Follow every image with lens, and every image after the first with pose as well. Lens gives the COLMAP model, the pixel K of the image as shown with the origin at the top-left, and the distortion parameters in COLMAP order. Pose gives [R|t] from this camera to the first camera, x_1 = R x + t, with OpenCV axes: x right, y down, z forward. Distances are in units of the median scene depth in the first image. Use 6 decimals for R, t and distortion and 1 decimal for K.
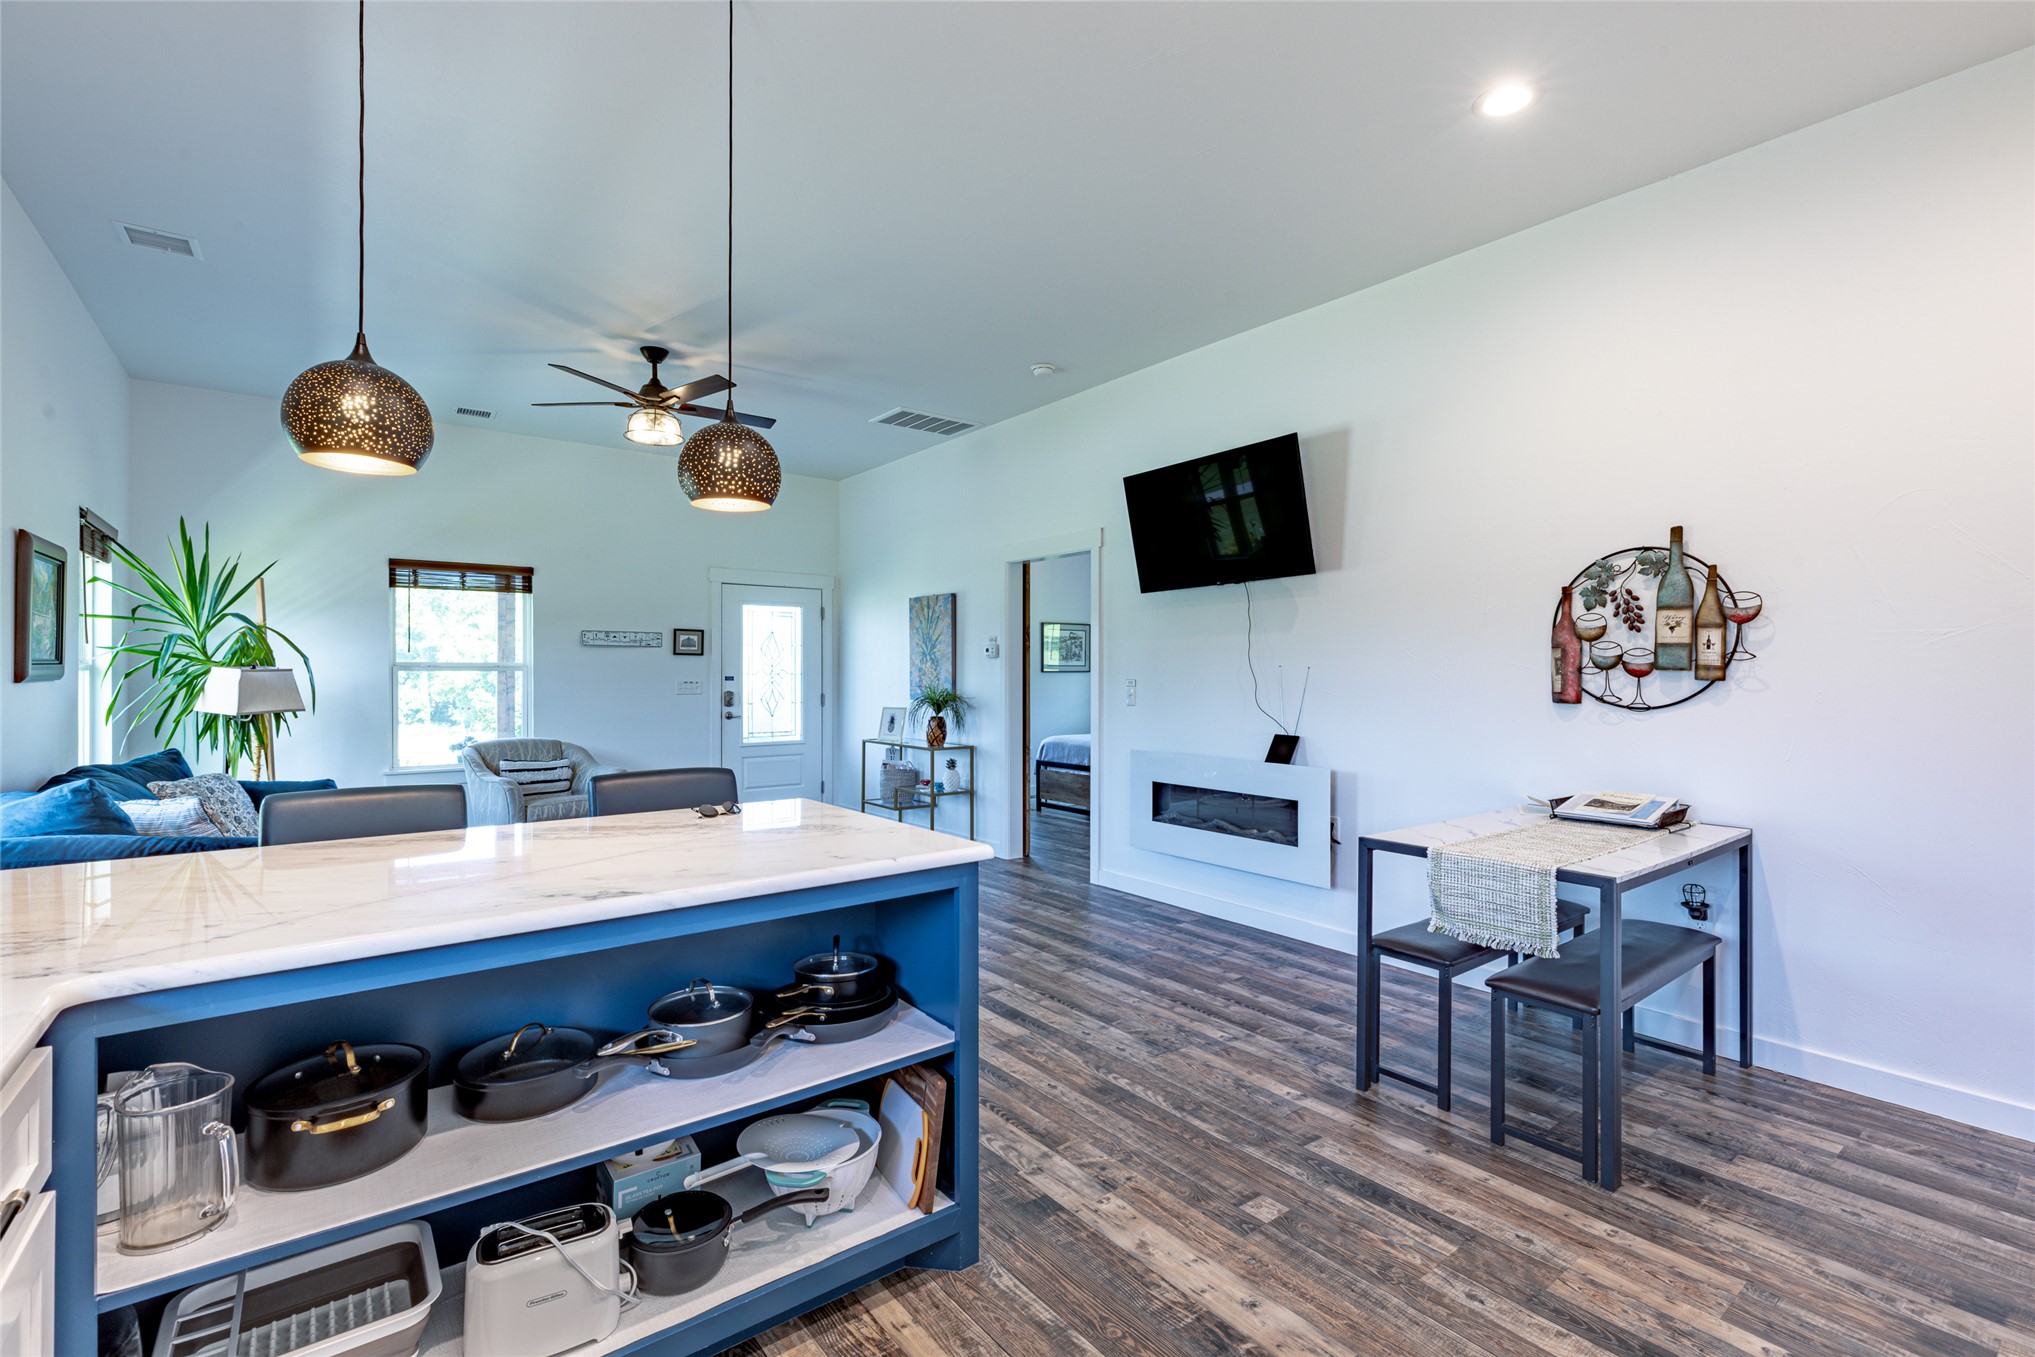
lens RADIAL K [[908.5, 0, 1015.4], [0, 908.5, 665.3], [0, 0, 1]] dist [0.004512, -0.000878]
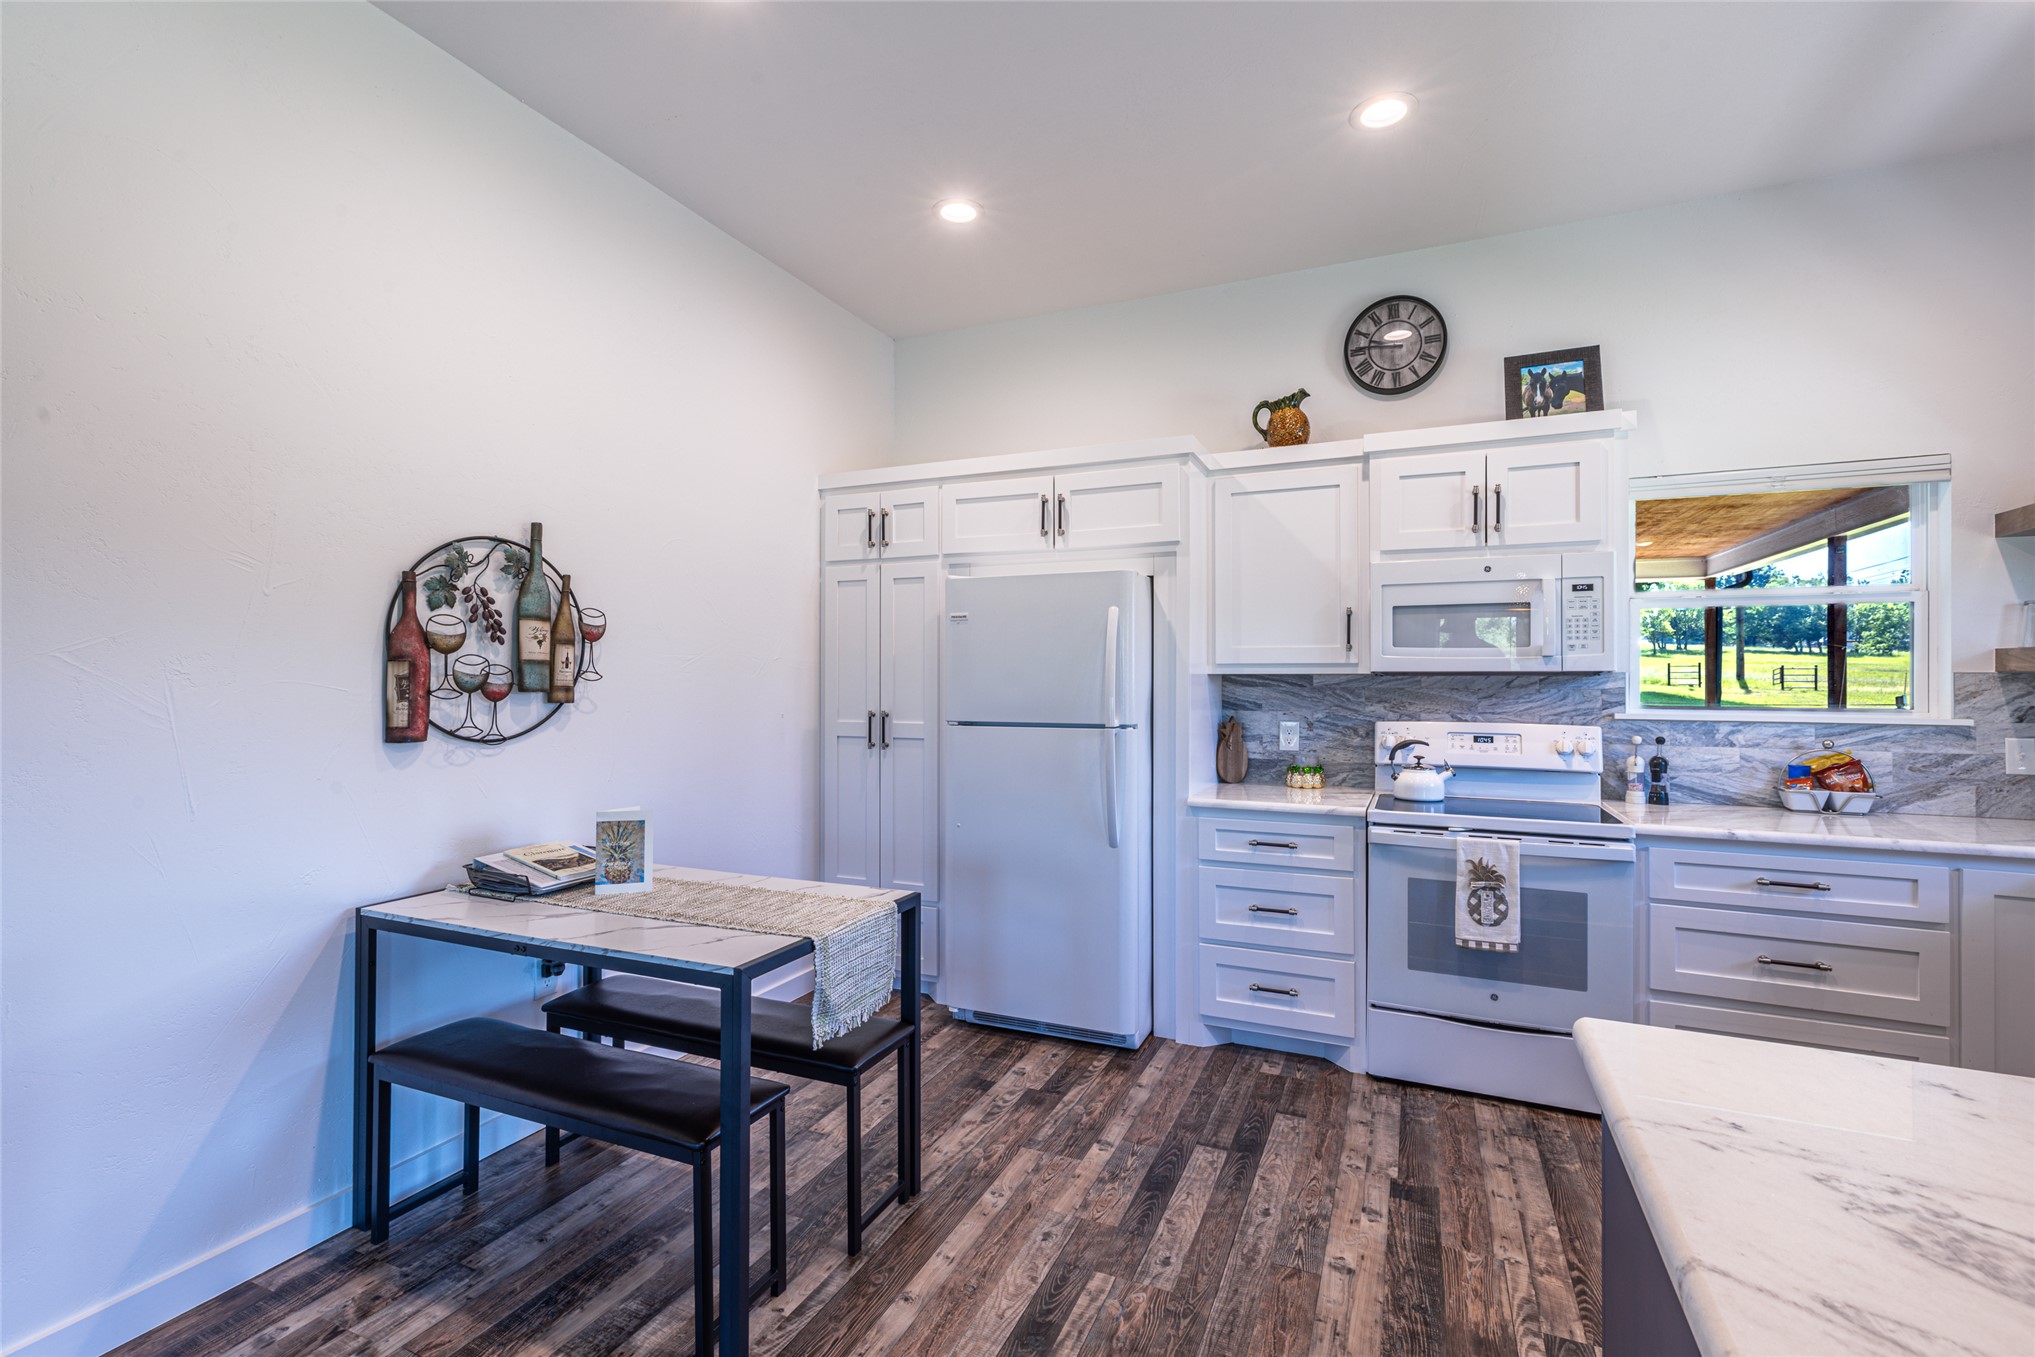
lens RADIAL K [[908.5, 0, 1019.5], [0, 908.5, 670.0], [0, 0, 1]] dist [0.004512, -0.000878]
pose [[-0.476029, 0.003149, 0.879424, -0.215174], [-0.009281, 0.999920, -0.008604, -0.011047], [-0.879381, -0.012257, -0.475962, 0.925894]]
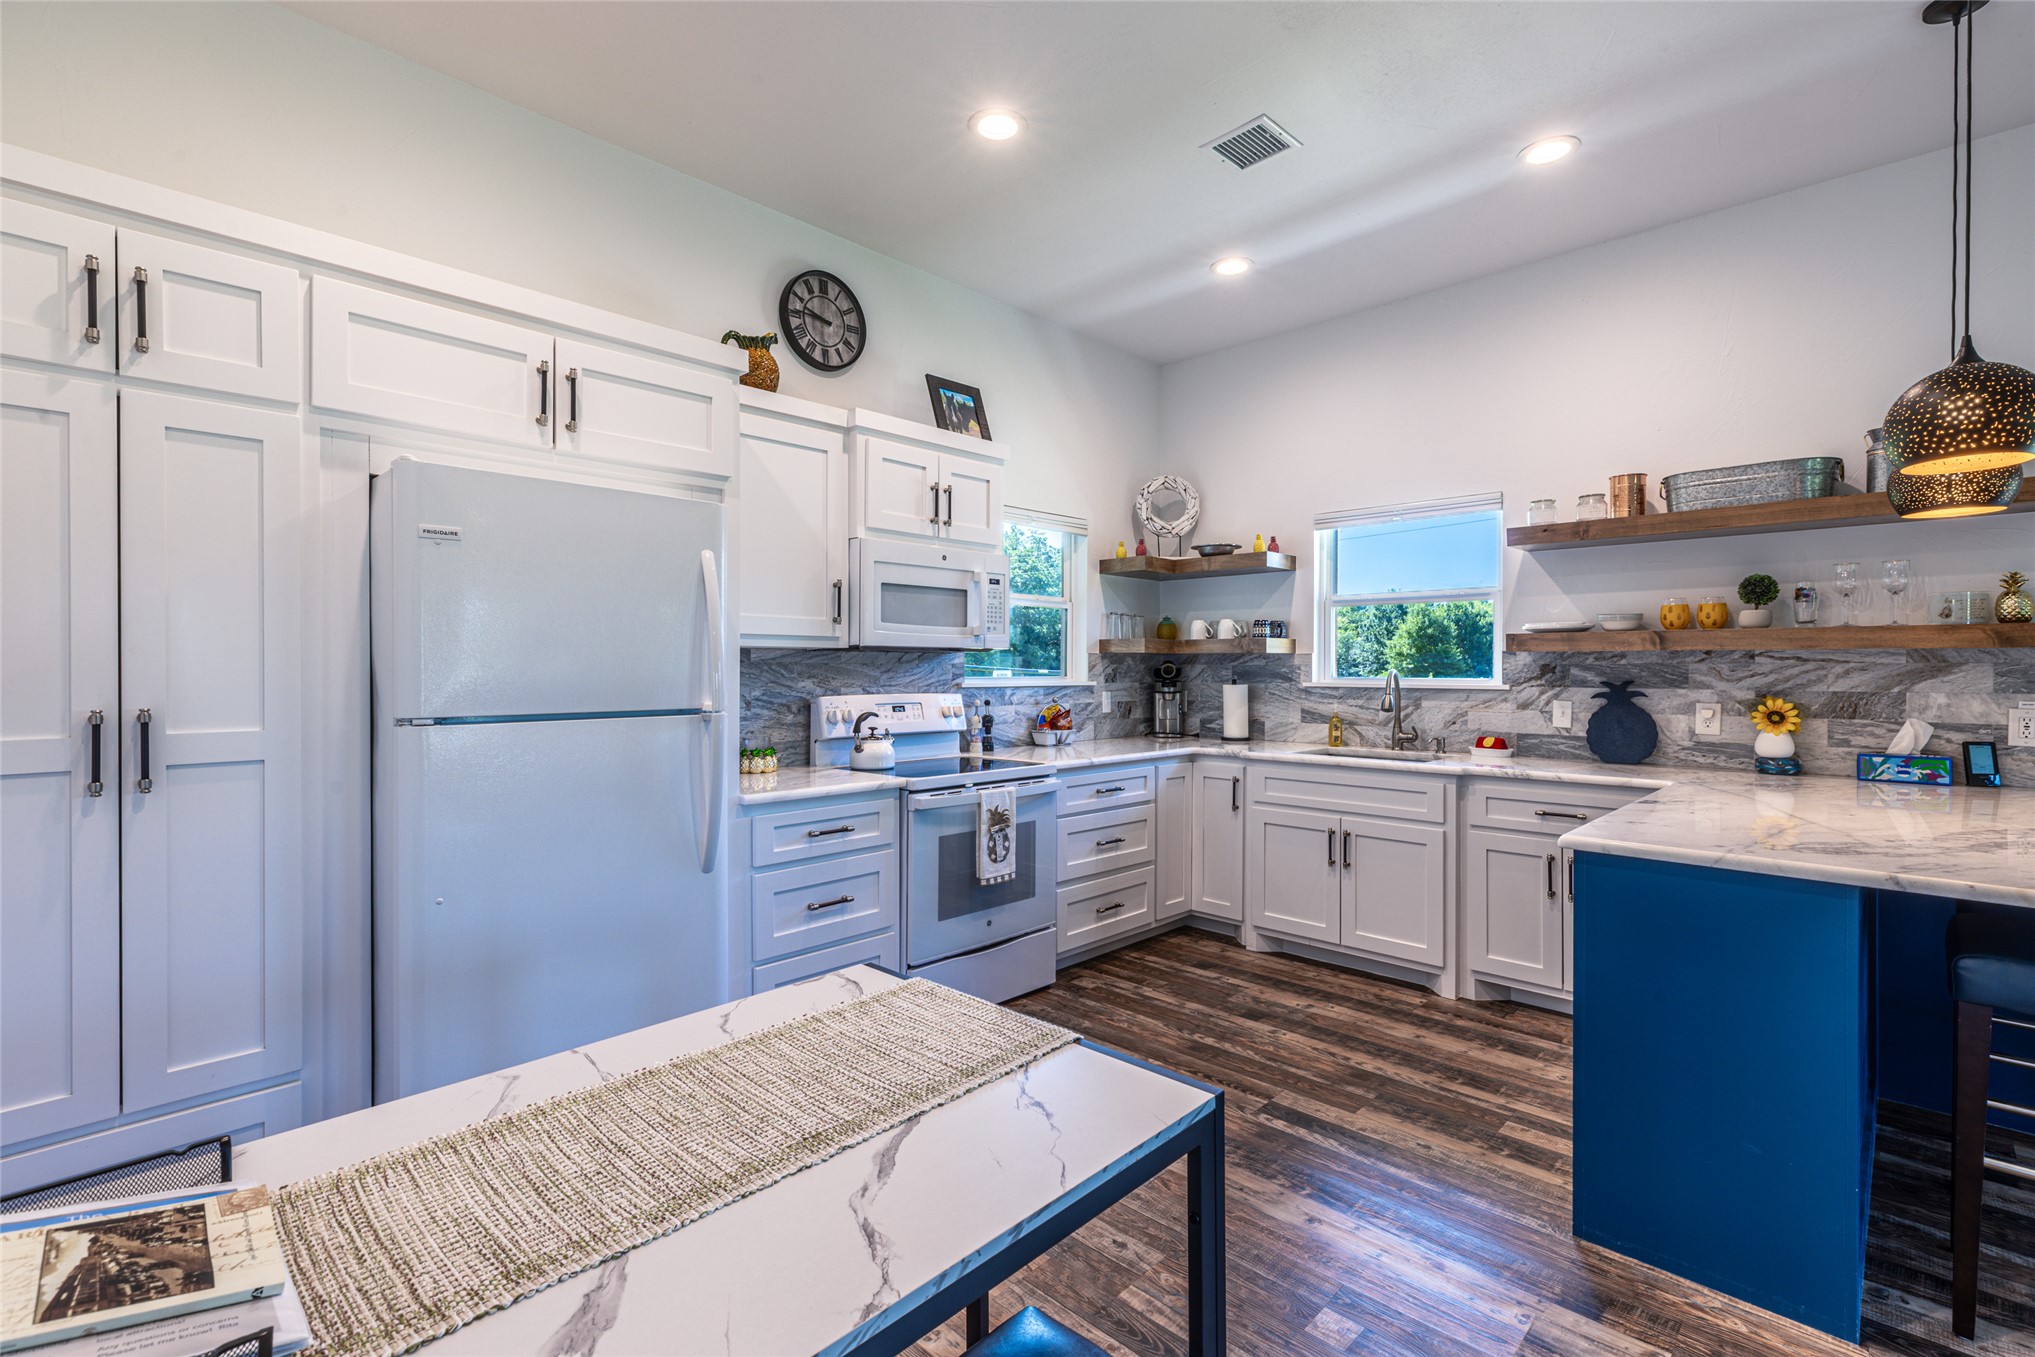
lens RADIAL K [[908.5, 0, 1016.1], [0, 908.5, 671.3], [0, 0, 1]] dist [0.004512, -0.000878]
pose [[-0.990045, -0.003842, -0.140699, 0.425525], [-0.003247, 0.999985, -0.004460, 0.010096], [0.140714, -0.003958, -0.990042, 1.120787]]
